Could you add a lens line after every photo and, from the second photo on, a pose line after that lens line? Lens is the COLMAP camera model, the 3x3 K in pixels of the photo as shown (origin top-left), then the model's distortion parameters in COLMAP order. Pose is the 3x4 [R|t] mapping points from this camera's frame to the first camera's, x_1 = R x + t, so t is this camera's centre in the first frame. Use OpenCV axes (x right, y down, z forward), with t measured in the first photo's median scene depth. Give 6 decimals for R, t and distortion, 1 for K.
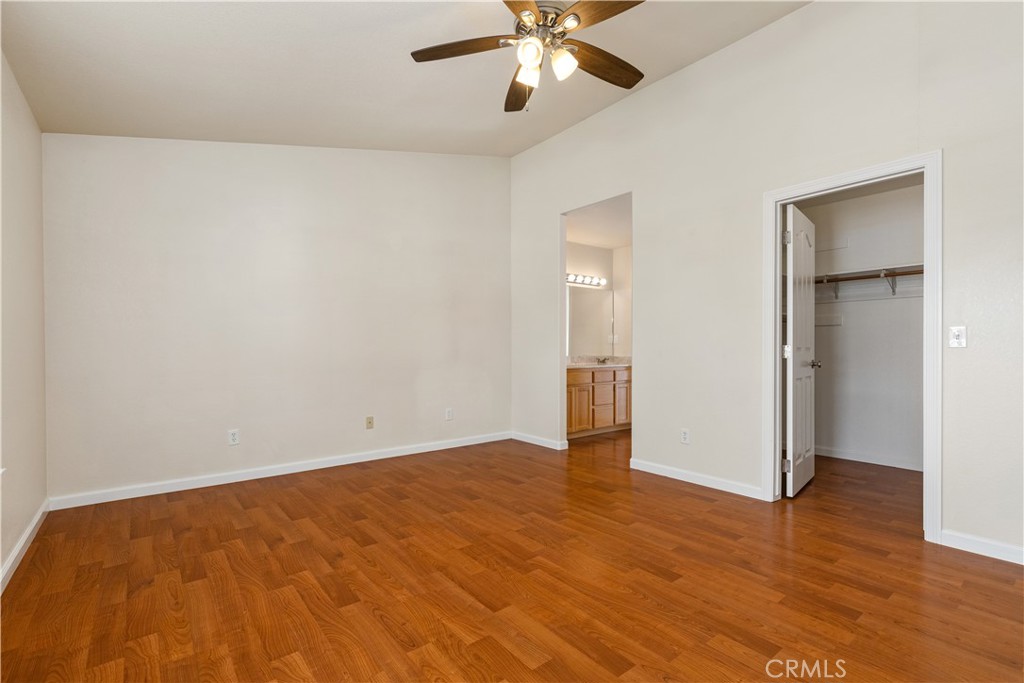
lens RADIAL K [[462.5, 0, 510.7], [0, 462.5, 346.3], [0, 0, 1]] dist [0.001960, -0.000062]
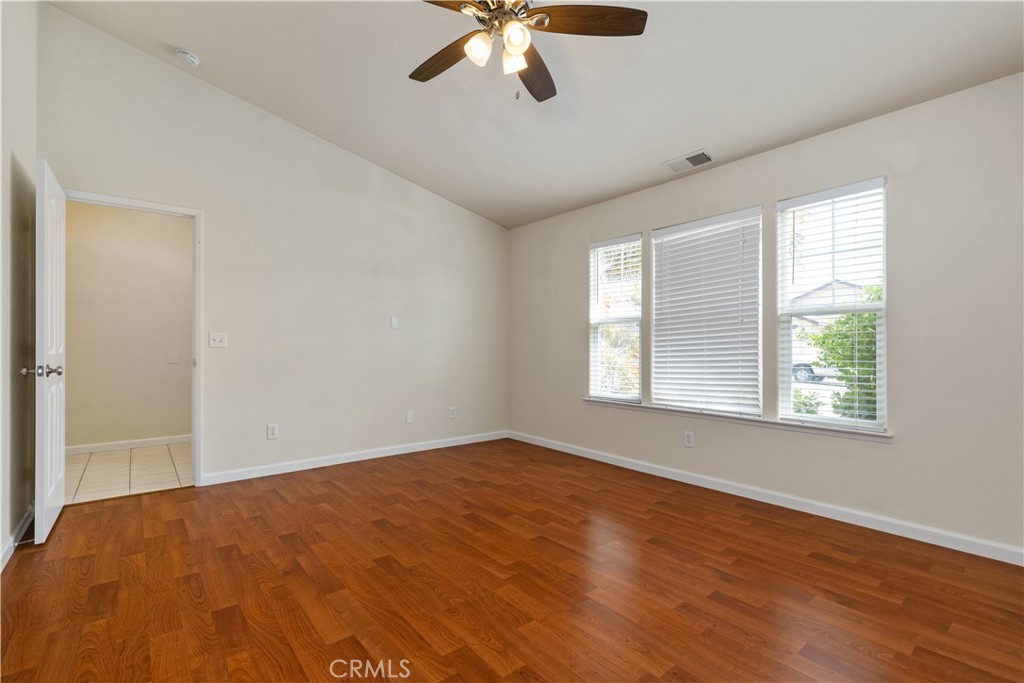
lens RADIAL K [[462.5, 0, 510.7], [0, 462.5, 346.3], [0, 0, 1]] dist [0.001960, -0.000062]
pose [[-0.999939, -0.002384, -0.010818, 0.061965], [-0.002357, 0.999994, -0.002534, 0.002679], [0.010824, -0.002508, -0.999938, 2.031454]]
